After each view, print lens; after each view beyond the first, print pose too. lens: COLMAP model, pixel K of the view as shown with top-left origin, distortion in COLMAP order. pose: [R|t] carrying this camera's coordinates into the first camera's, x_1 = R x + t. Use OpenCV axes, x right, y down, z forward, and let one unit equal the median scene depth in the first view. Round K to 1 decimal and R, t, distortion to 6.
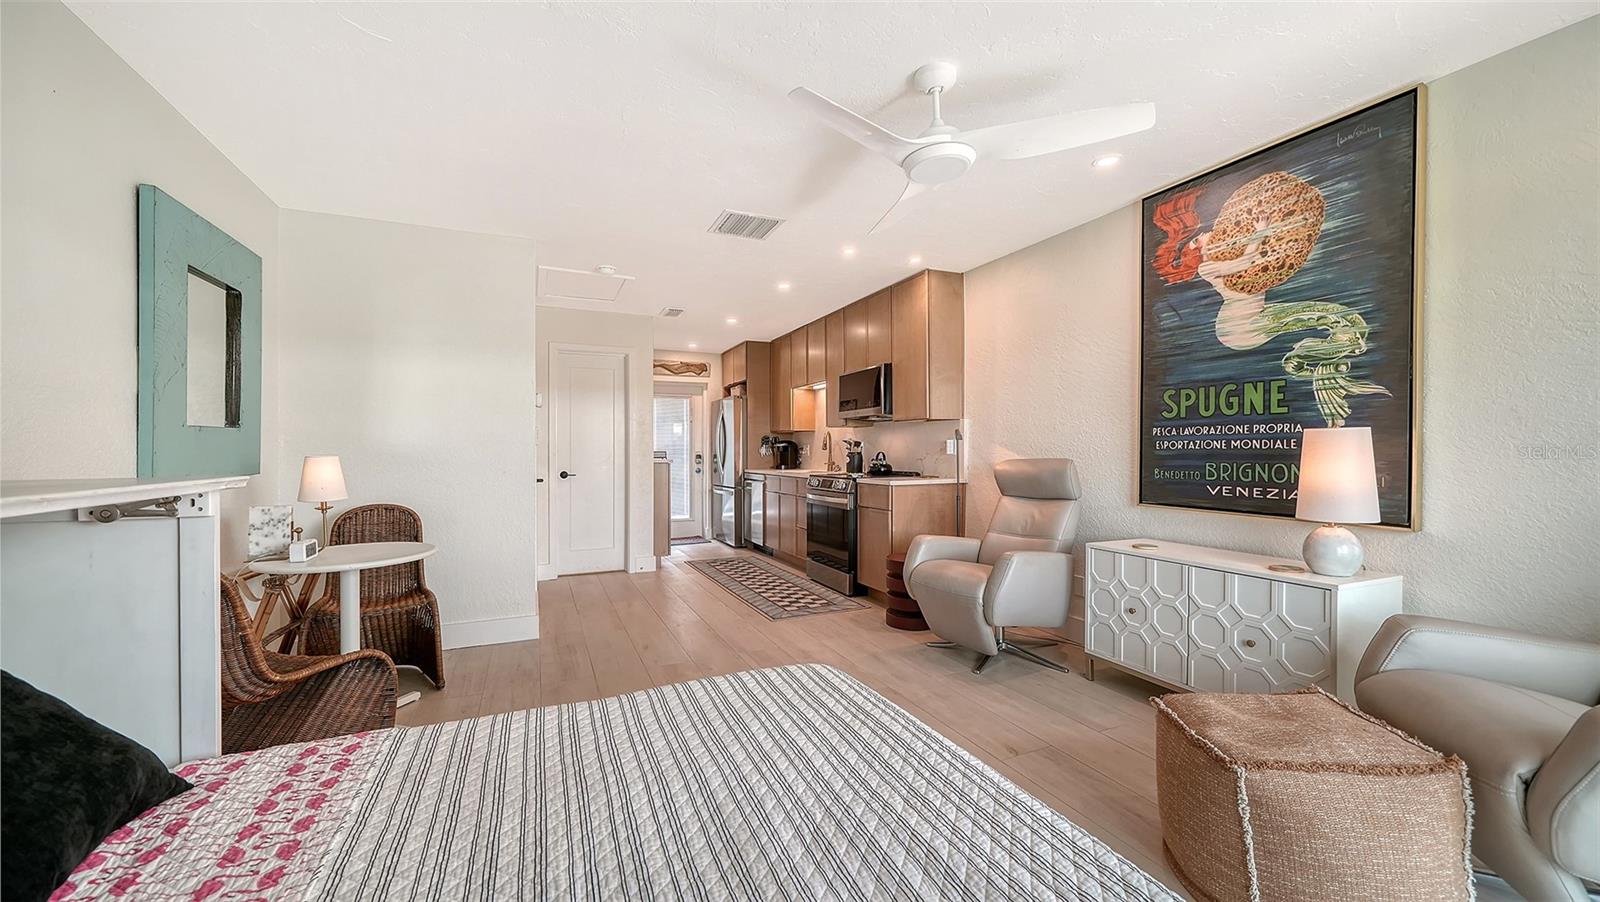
lens RADIAL K [[600.6, 0, 800.0], [0, 600.6, 451.0], [0, 0, 1]] dist [-0.007227, -0.000016]
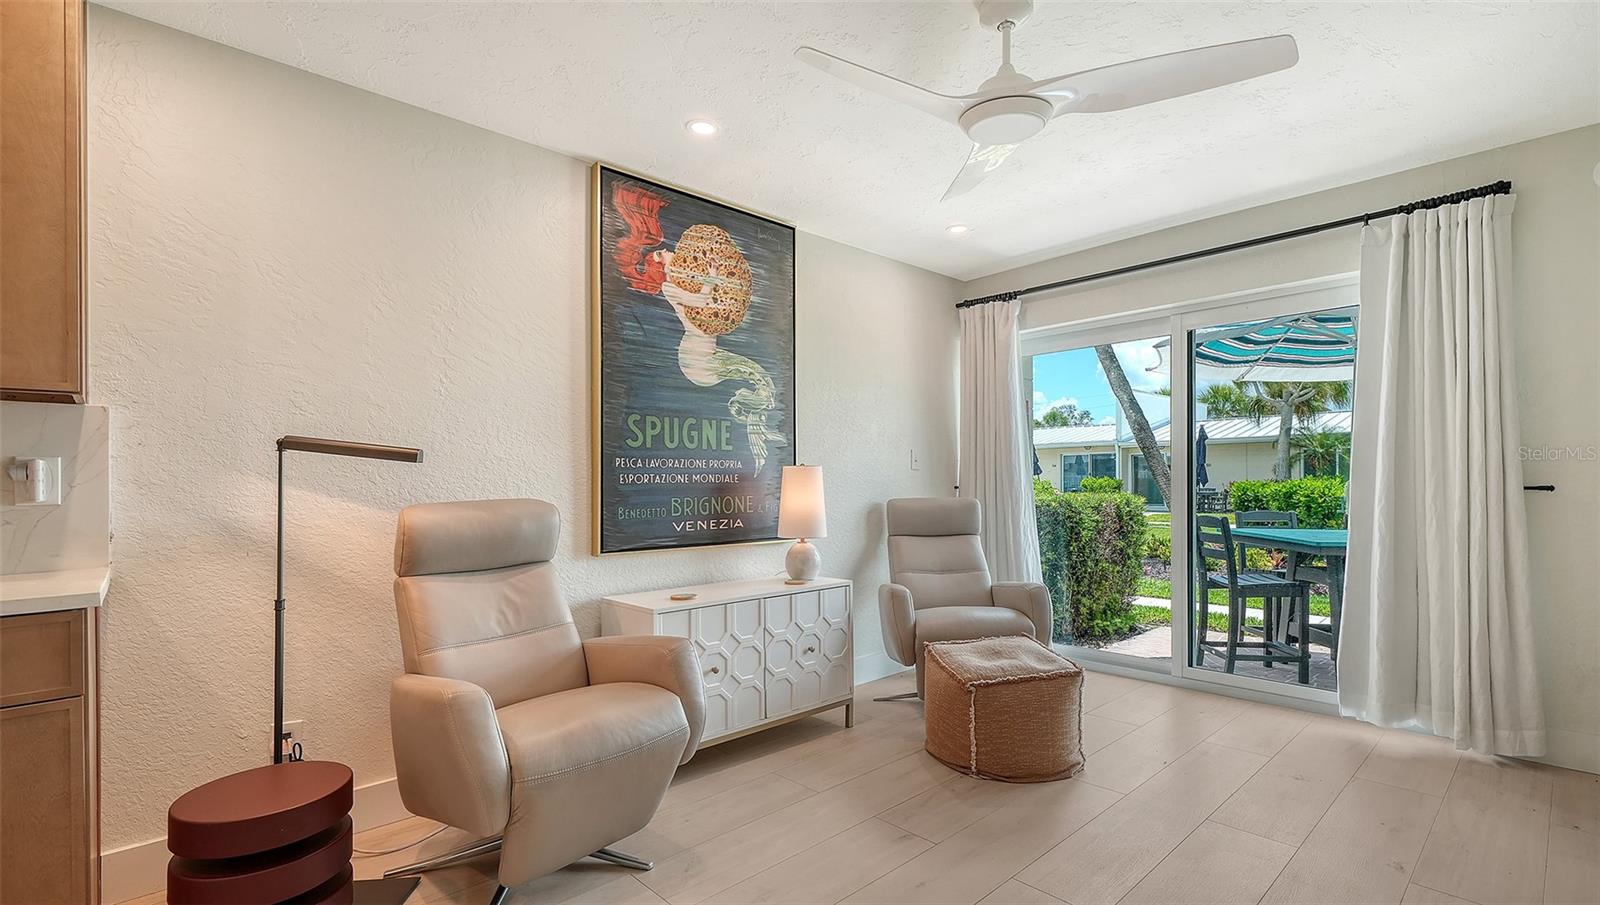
lens RADIAL K [[722.9, 0, 800.1], [0, 722.9, 485.1], [0, 0, 1]] dist [0.008738, 0.000392]
pose [[-0.325809, 0.006294, 0.945415, -0.436974], [0.015347, 0.999881, -0.001367, 0.003859], [-0.945311, 0.014064, -0.325867, 1.137198]]
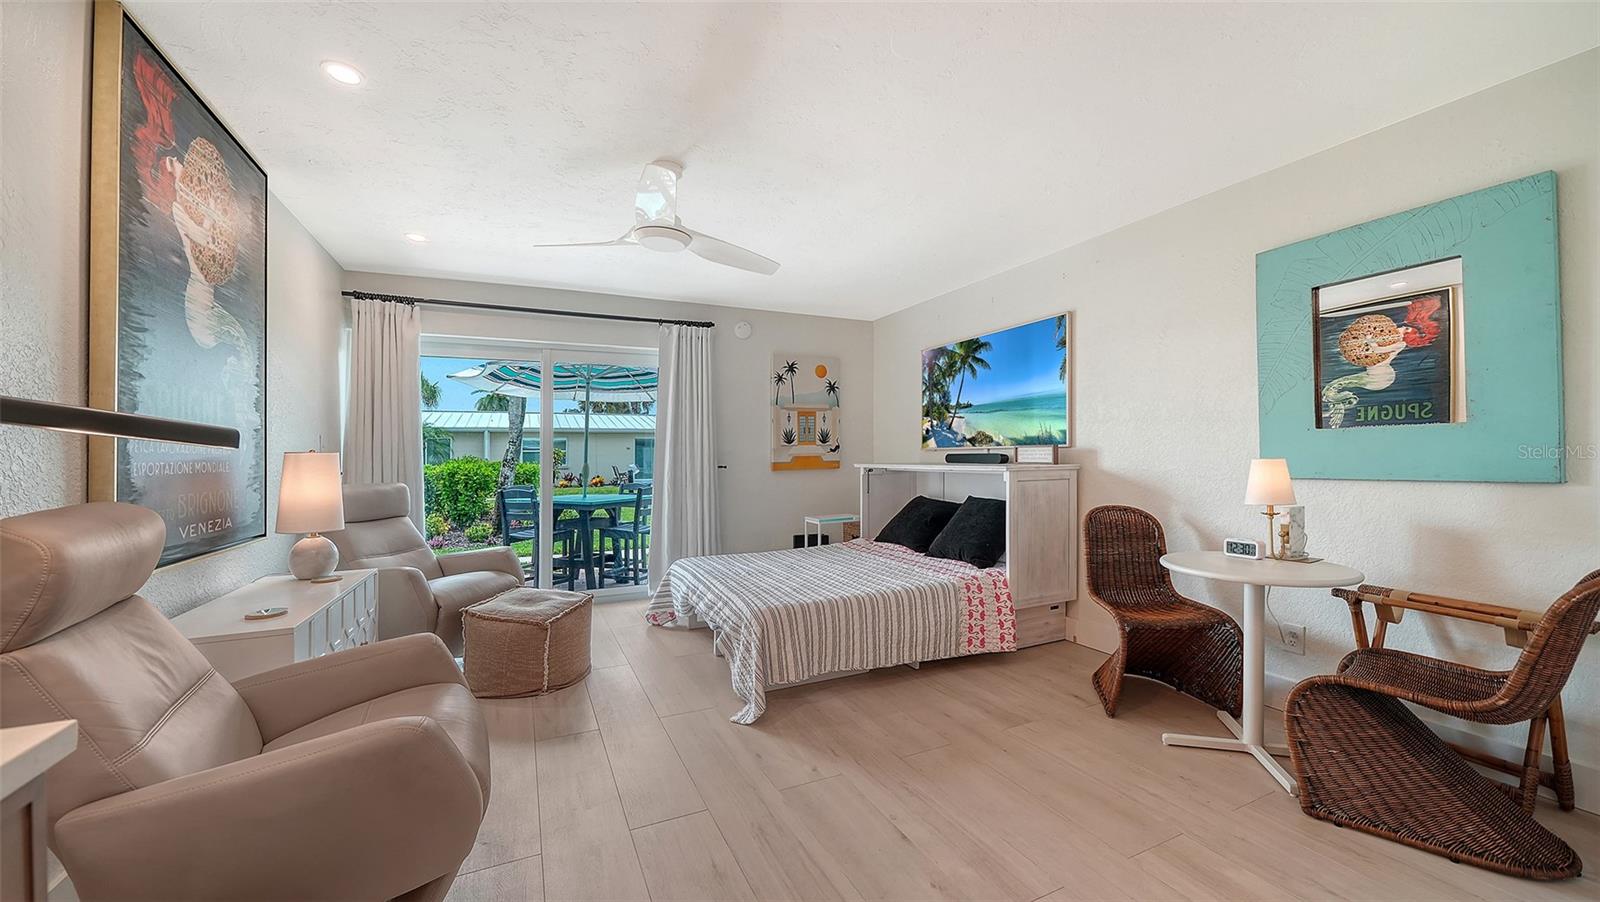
lens RADIAL K [[600.6, 0, 800.0], [0, 600.6, 451.0], [0, 0, 1]] dist [-0.007227, -0.000016]
pose [[-0.999674, 0.019305, -0.016739, -0.025779], [0.019375, 0.999804, -0.004038, -0.011600], [0.016658, -0.004361, -0.999852, 1.639834]]
